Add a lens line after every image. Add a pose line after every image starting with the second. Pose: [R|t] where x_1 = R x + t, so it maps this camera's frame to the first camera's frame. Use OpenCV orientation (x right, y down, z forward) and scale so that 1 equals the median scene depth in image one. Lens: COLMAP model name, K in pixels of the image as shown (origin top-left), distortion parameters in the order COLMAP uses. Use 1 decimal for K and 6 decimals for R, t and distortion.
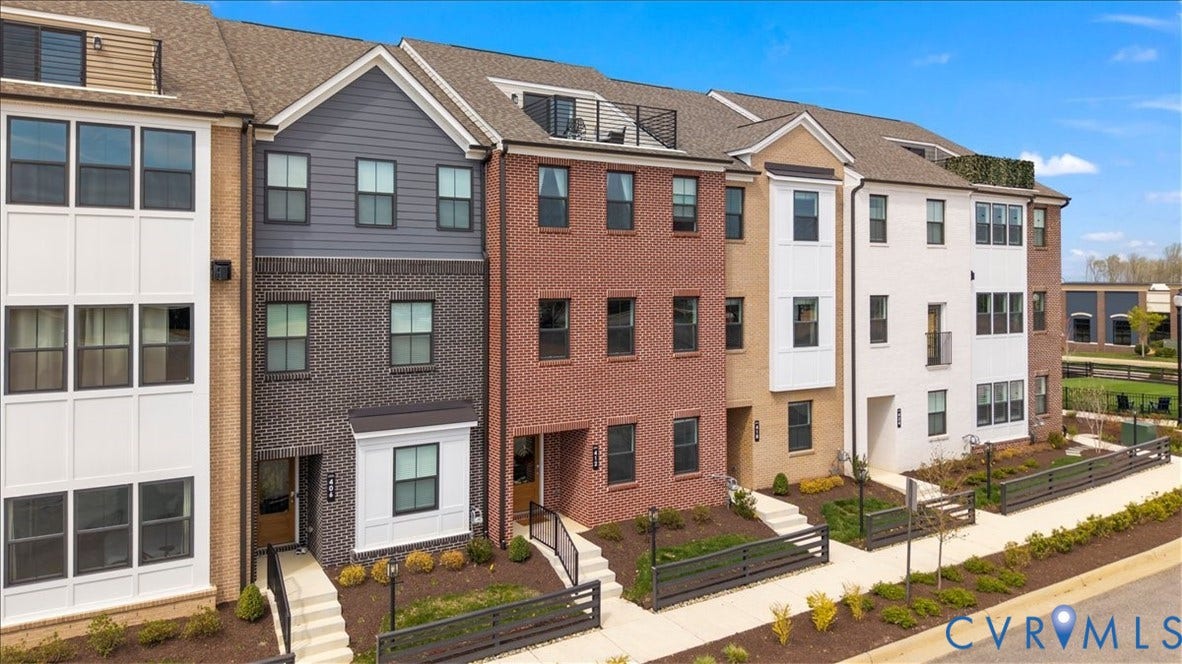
lens RADIAL K [[804.9, 0, 585.5], [0, 804.9, 281.2], [0, 0, 1]] dist [0.025518, -0.026199]
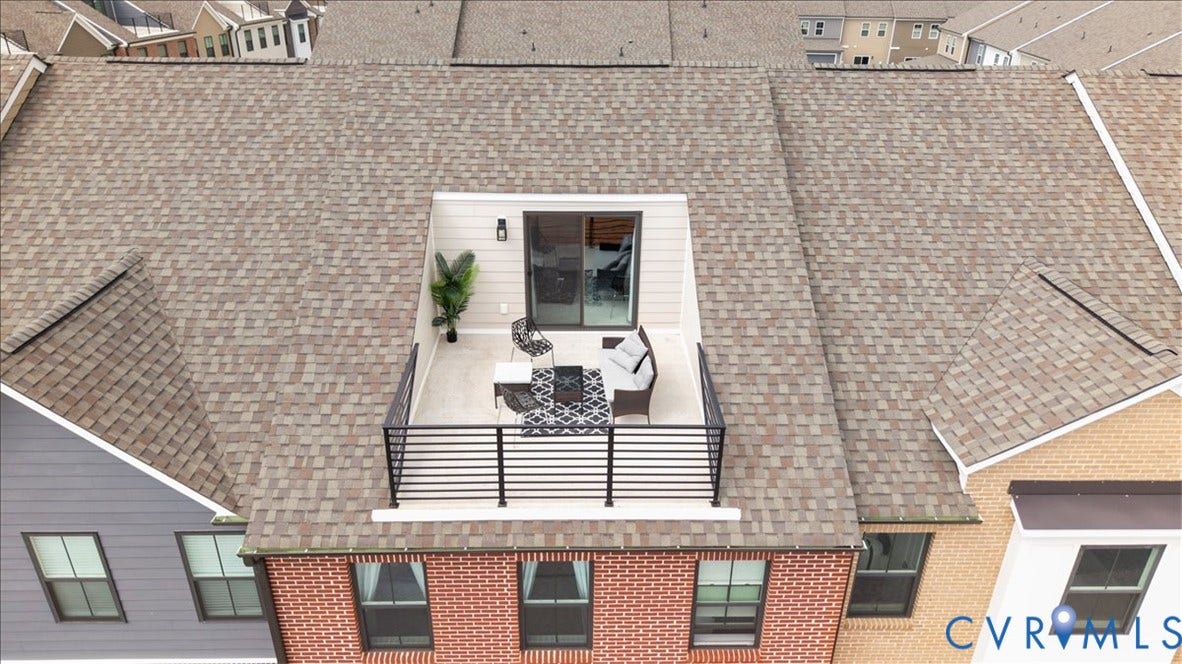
lens RADIAL K [[804.9, 0, 600.6], [0, 804.9, 353.5], [0, 0, 1]] dist [0.025518, -0.026199]
pose [[0.867895, 0.233027, -0.438699, 0.264775], [-0.009832, 0.891028, 0.453842, -0.496229], [0.496651, -0.389574, 0.775610, 0.774771]]
